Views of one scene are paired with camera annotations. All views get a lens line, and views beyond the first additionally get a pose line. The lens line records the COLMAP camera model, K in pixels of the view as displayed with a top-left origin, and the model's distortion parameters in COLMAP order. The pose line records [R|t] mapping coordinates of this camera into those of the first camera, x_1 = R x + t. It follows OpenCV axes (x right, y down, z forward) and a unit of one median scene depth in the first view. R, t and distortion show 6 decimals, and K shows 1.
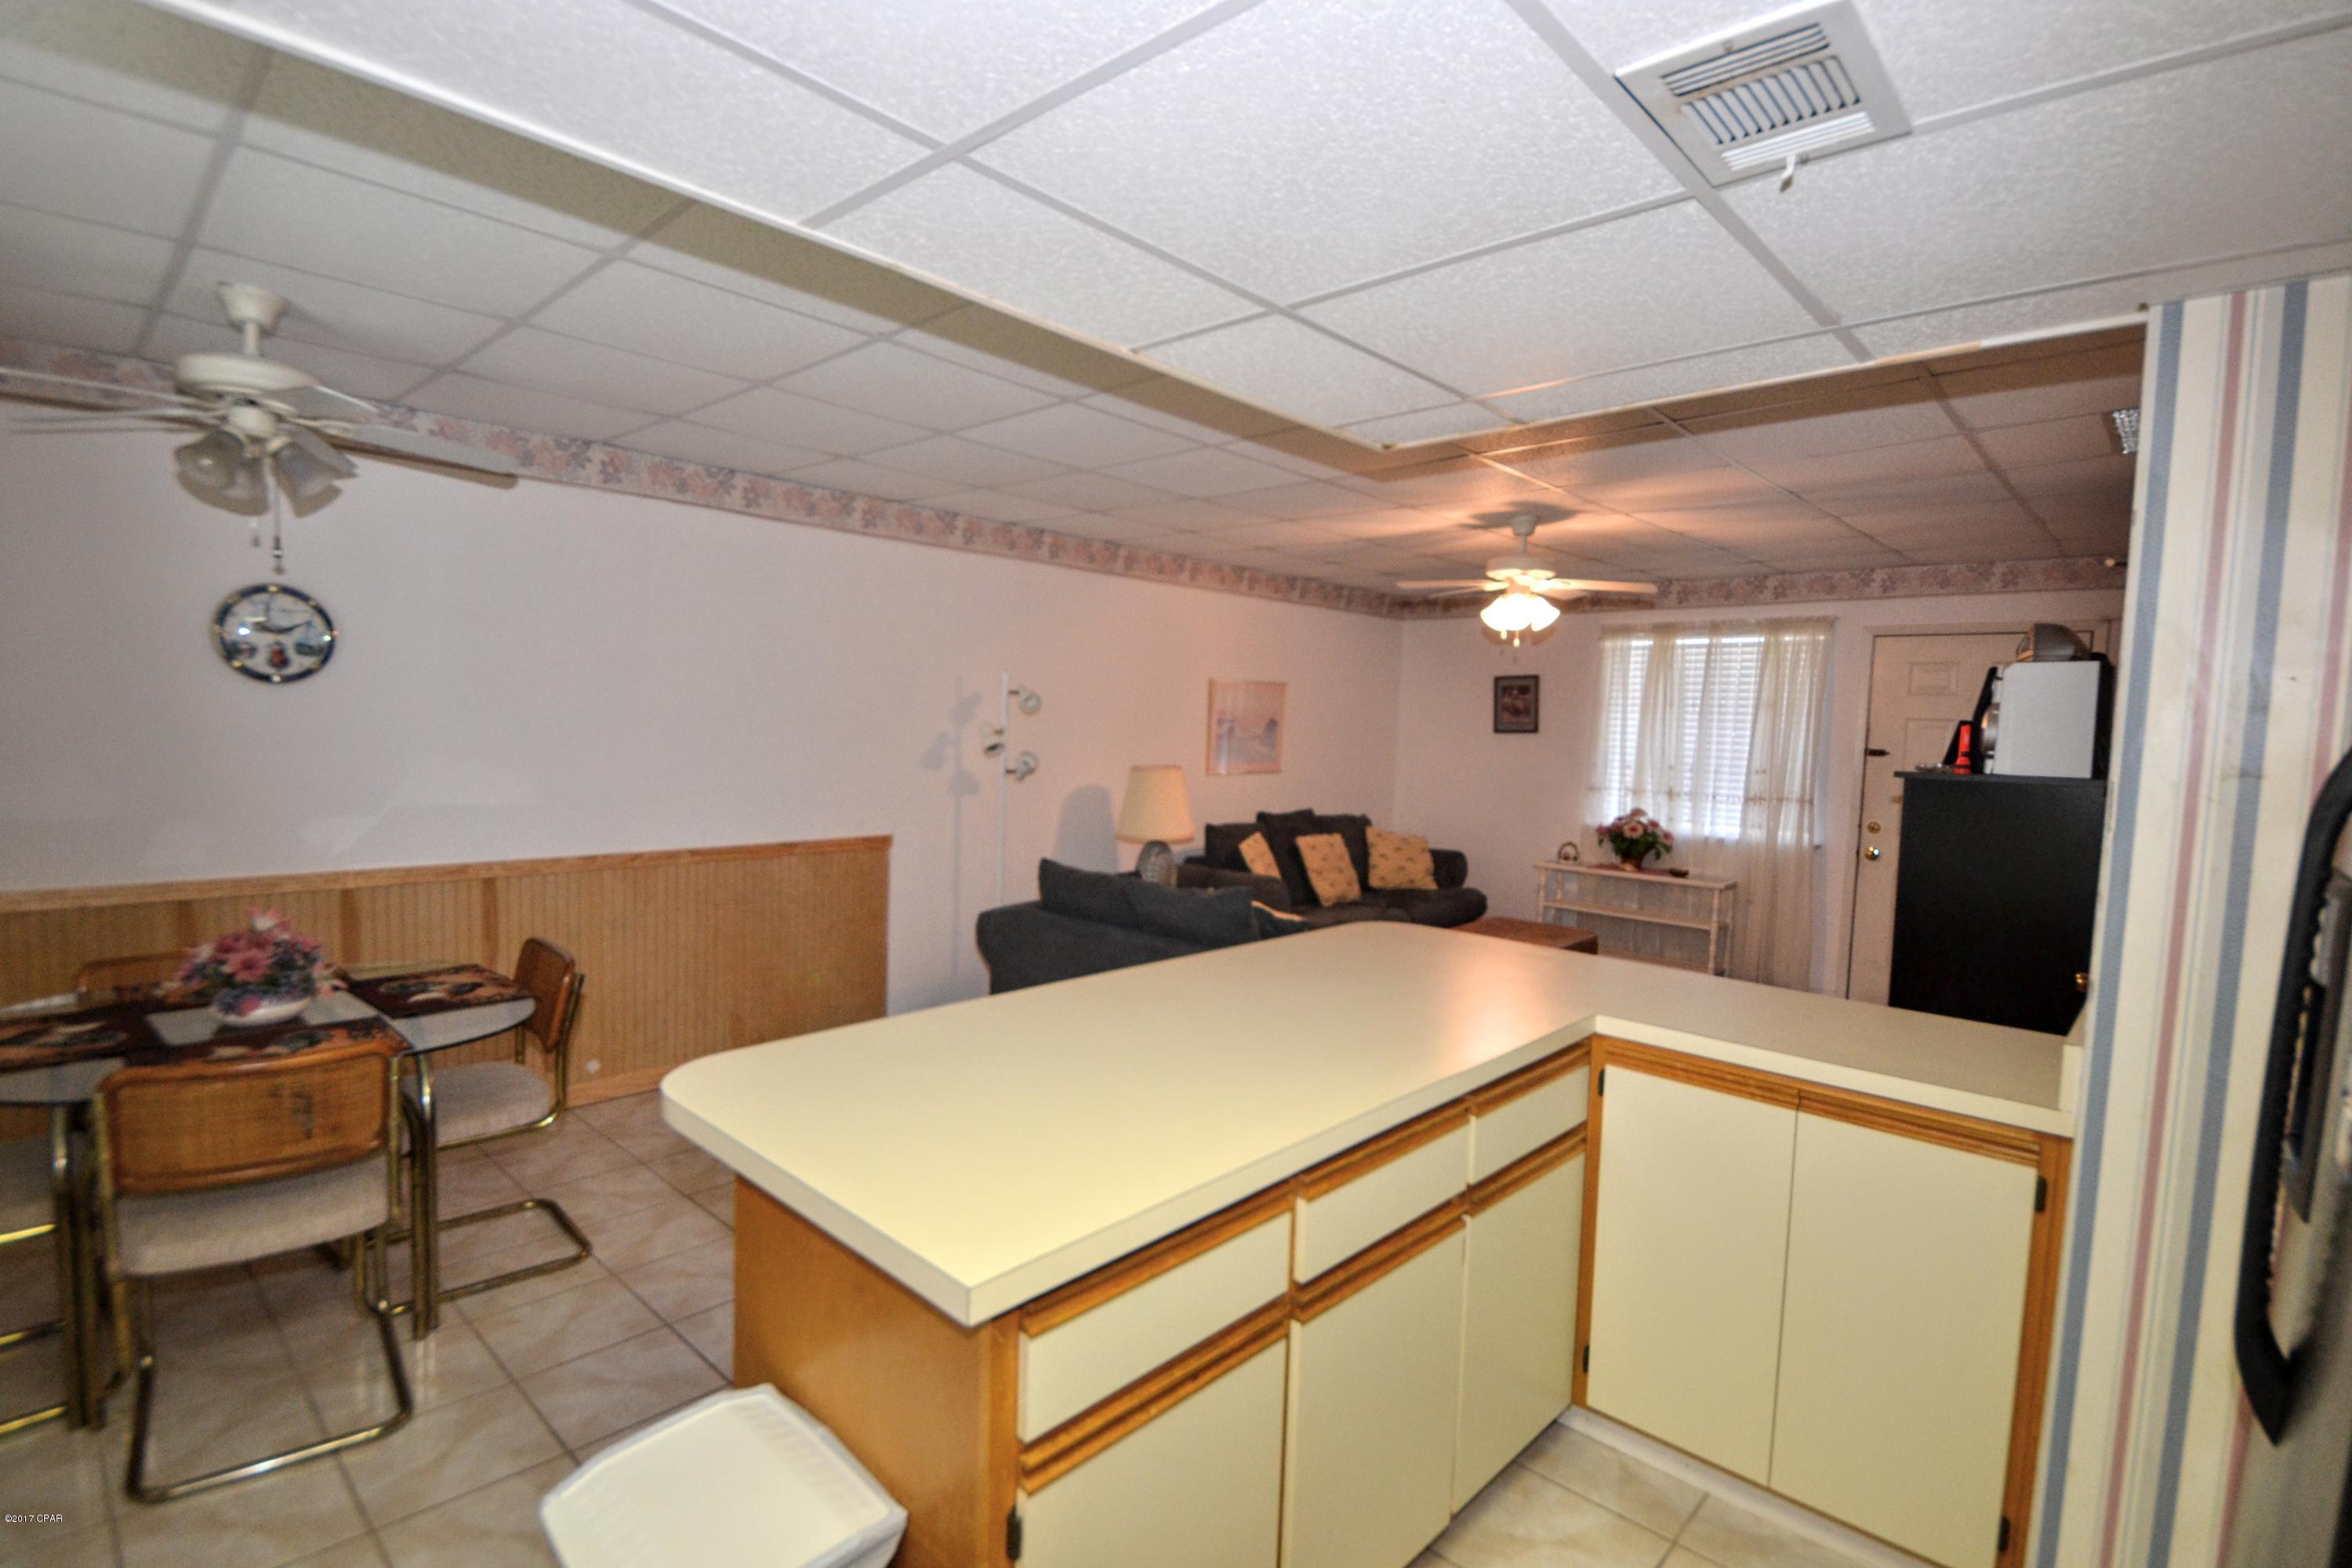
lens RADIAL K [[1097.5, 0, 1177.6], [0, 1097.5, 806.2], [0, 0, 1]] dist [0.003806, 0.000281]
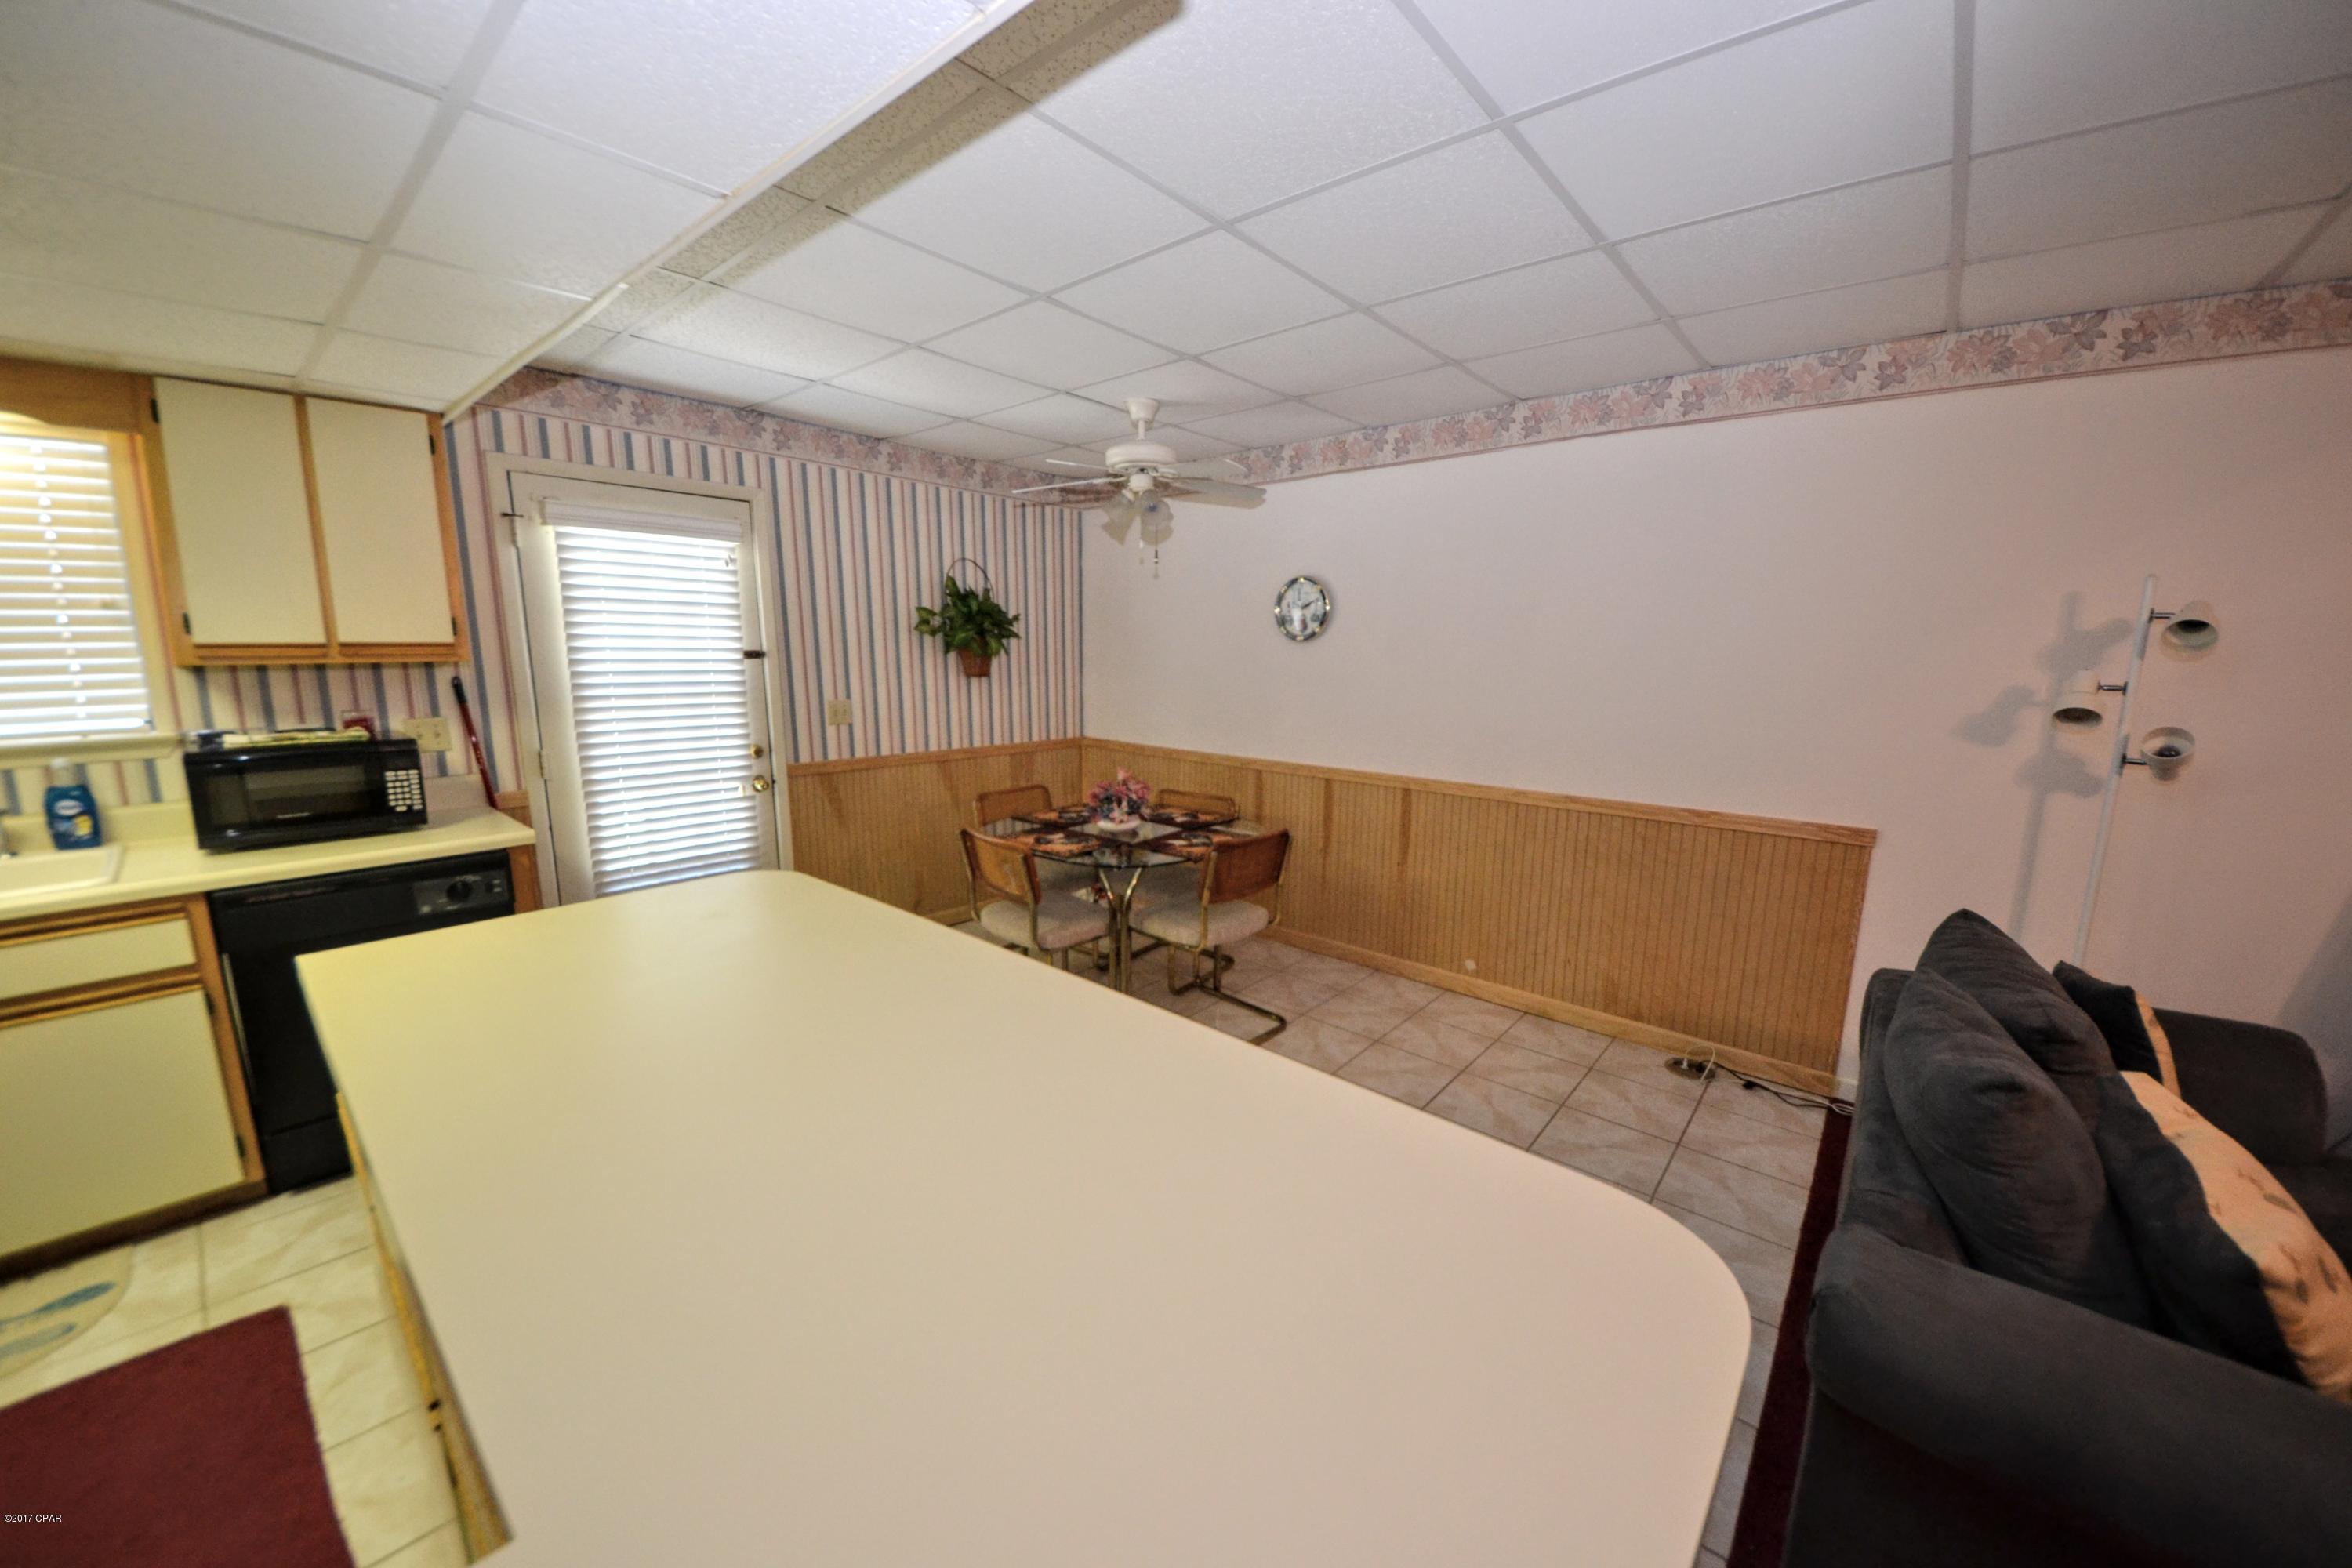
lens RADIAL K [[848.1, 0, 1160.4], [0, 848.1, 815.9], [0, 0, 1]] dist [-0.001684, -0.008639]
pose [[0.037633, 0.159443, -0.986490, 0.334878], [-0.087207, 0.983947, 0.155705, -0.032359], [0.995479, 0.080169, 0.050934, 0.640768]]
